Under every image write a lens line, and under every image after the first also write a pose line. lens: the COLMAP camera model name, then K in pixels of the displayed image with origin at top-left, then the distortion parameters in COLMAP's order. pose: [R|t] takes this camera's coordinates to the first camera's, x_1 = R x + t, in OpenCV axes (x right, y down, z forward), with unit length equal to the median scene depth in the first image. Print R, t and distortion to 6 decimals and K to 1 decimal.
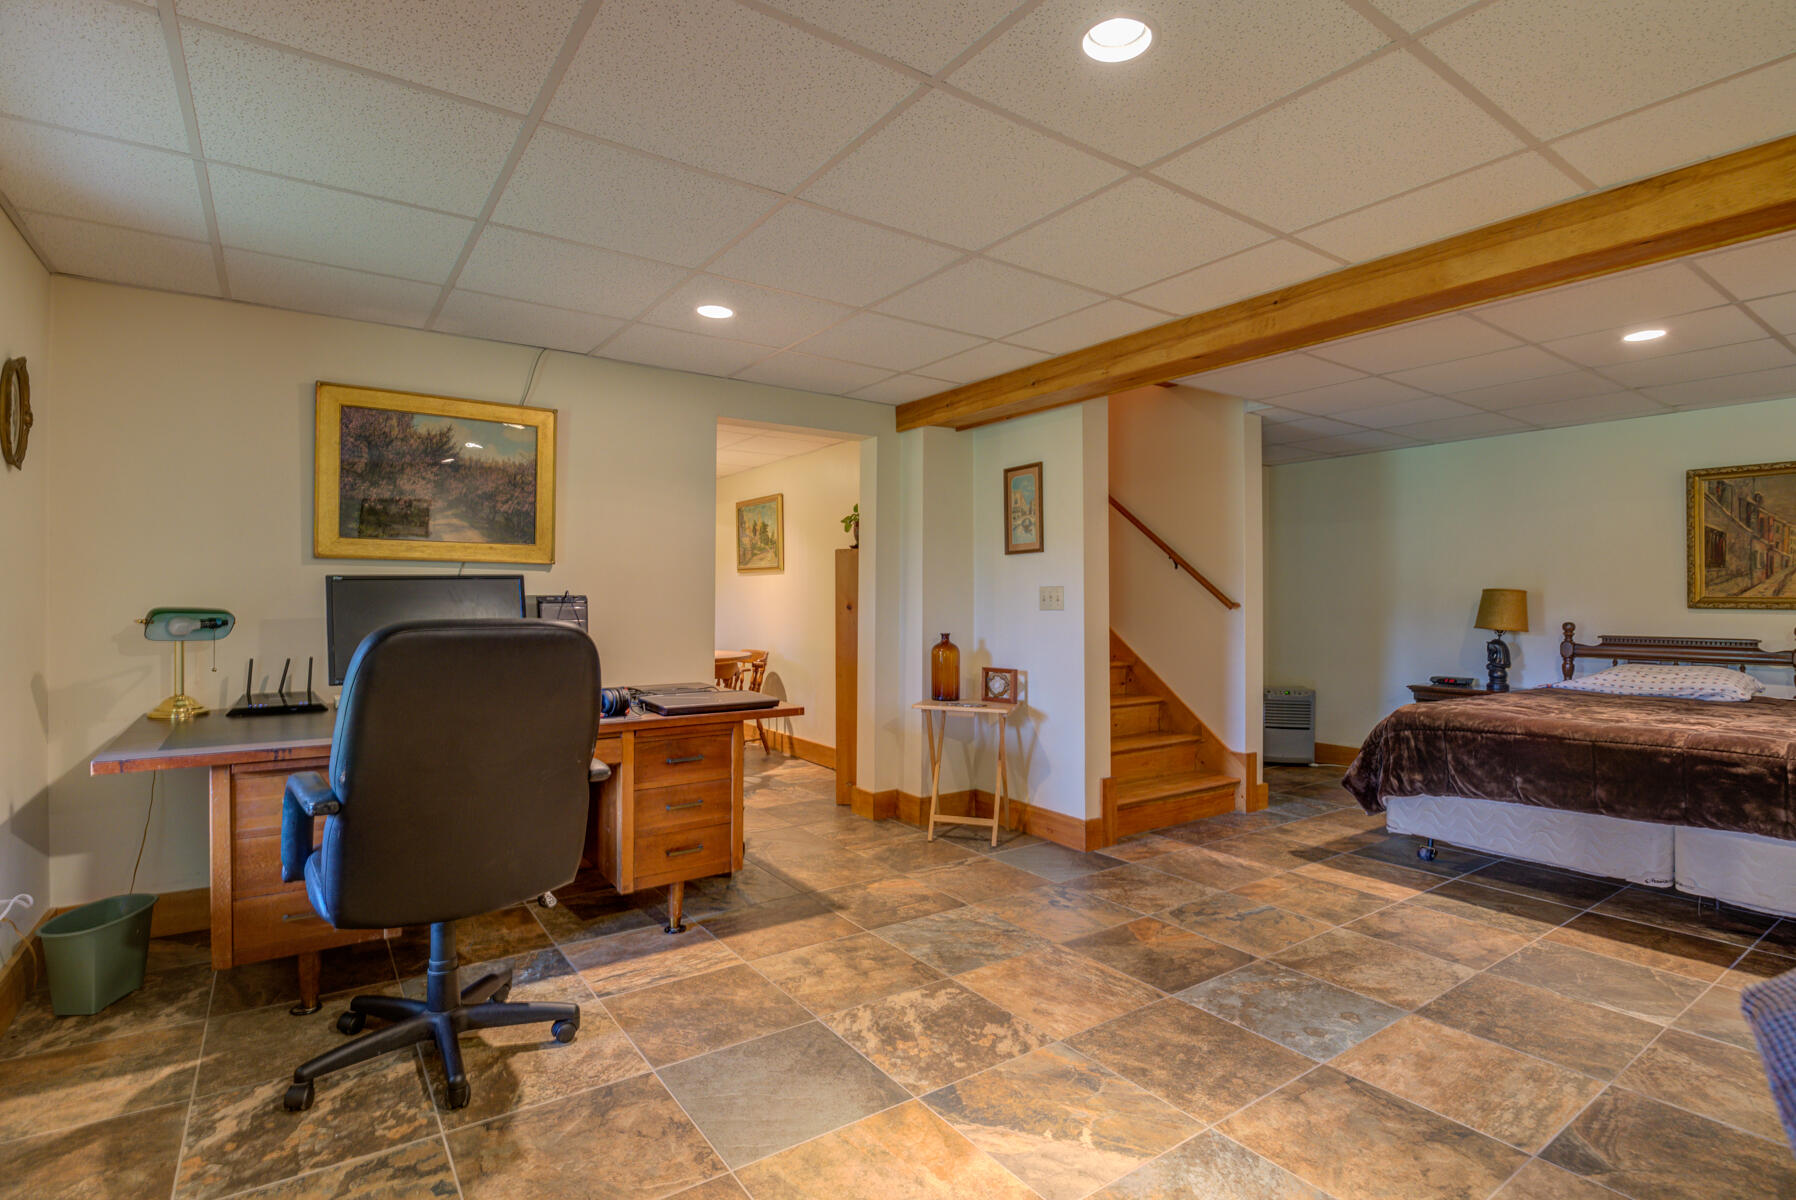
lens RADIAL K [[859.8, 0, 898.0], [0, 859.8, 600.0], [0, 0, 1]] dist [-0.024929, -0.000252]
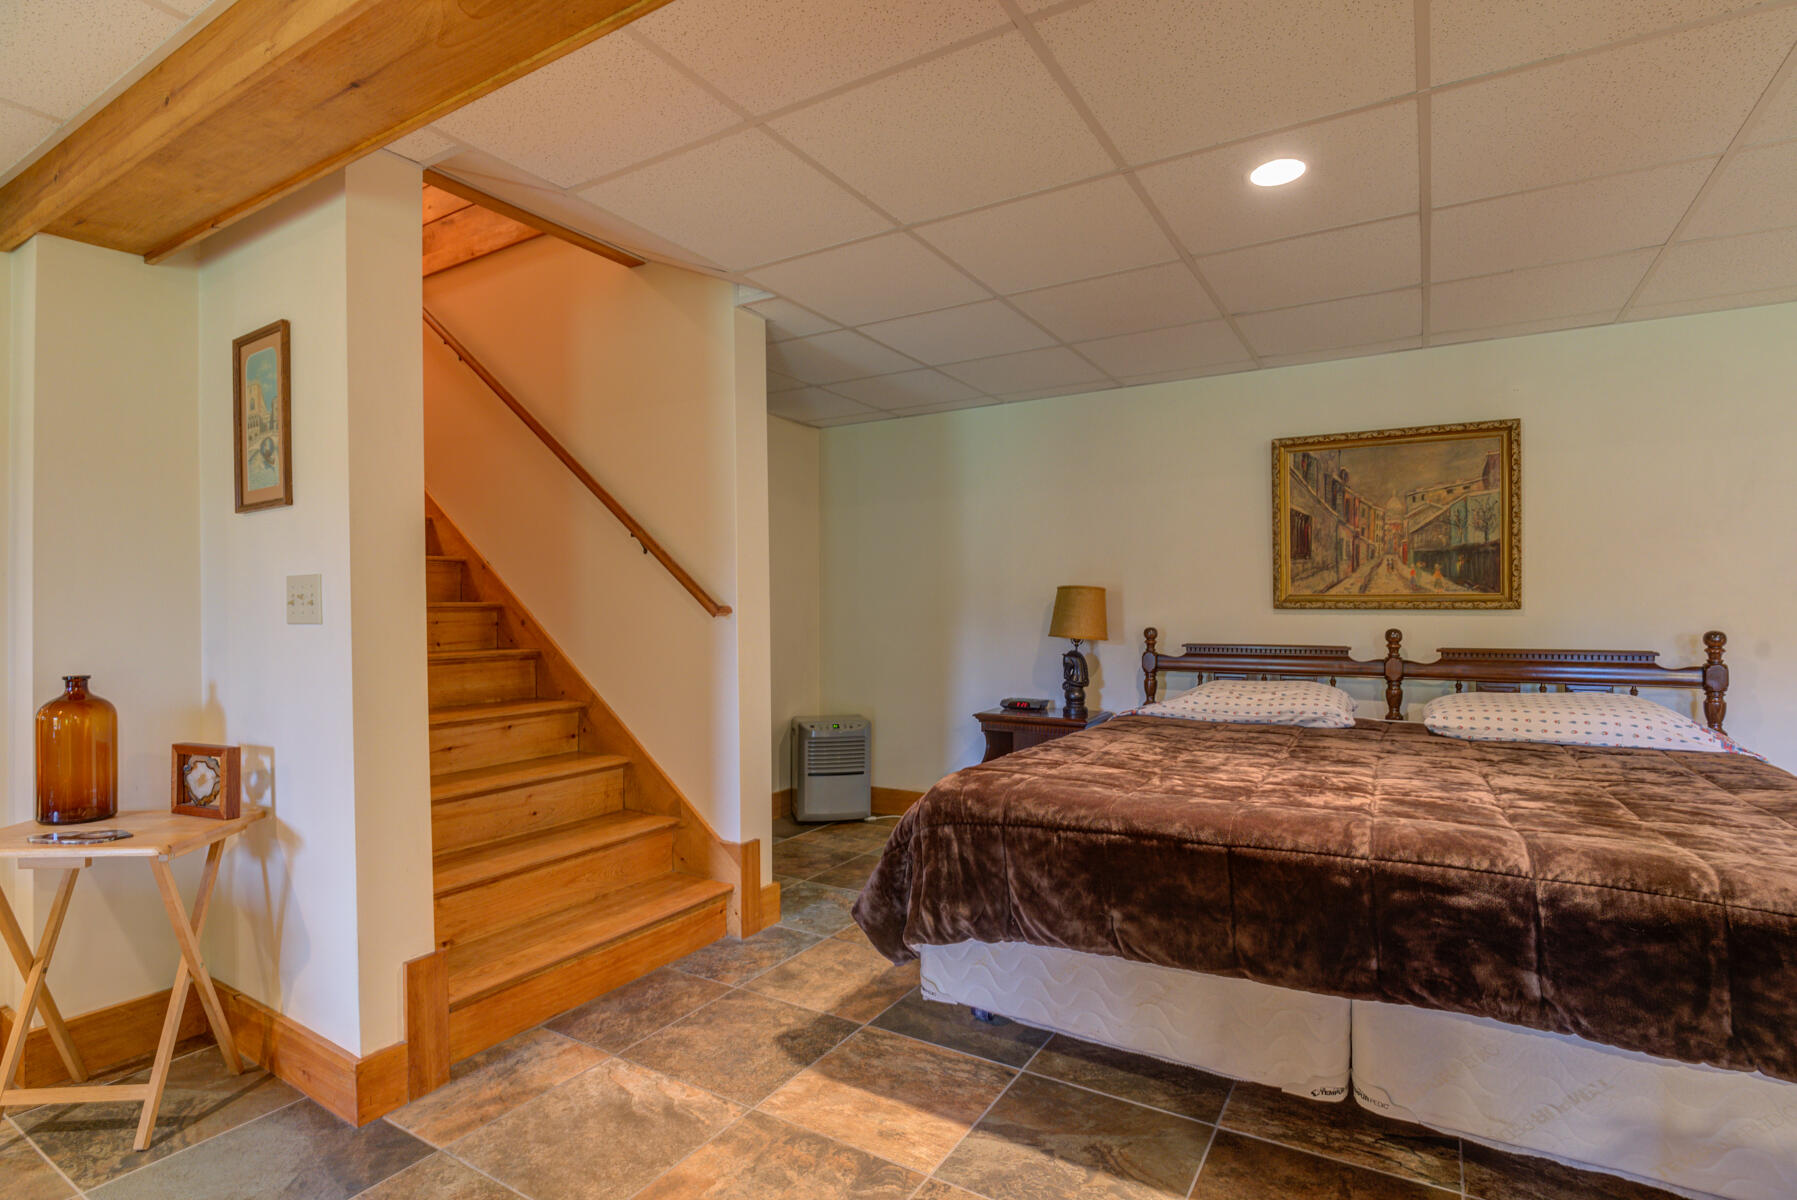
lens RADIAL K [[860.3, 0, 898.5], [0, 860.3, 600.0], [0, 0, 1]] dist [-0.024929, -0.000252]
pose [[0.913177, -0.004535, 0.407538, 0.283910], [0.007688, 0.999952, -0.006100, 0.003756], [-0.407490, 0.008704, 0.913168, 0.412788]]
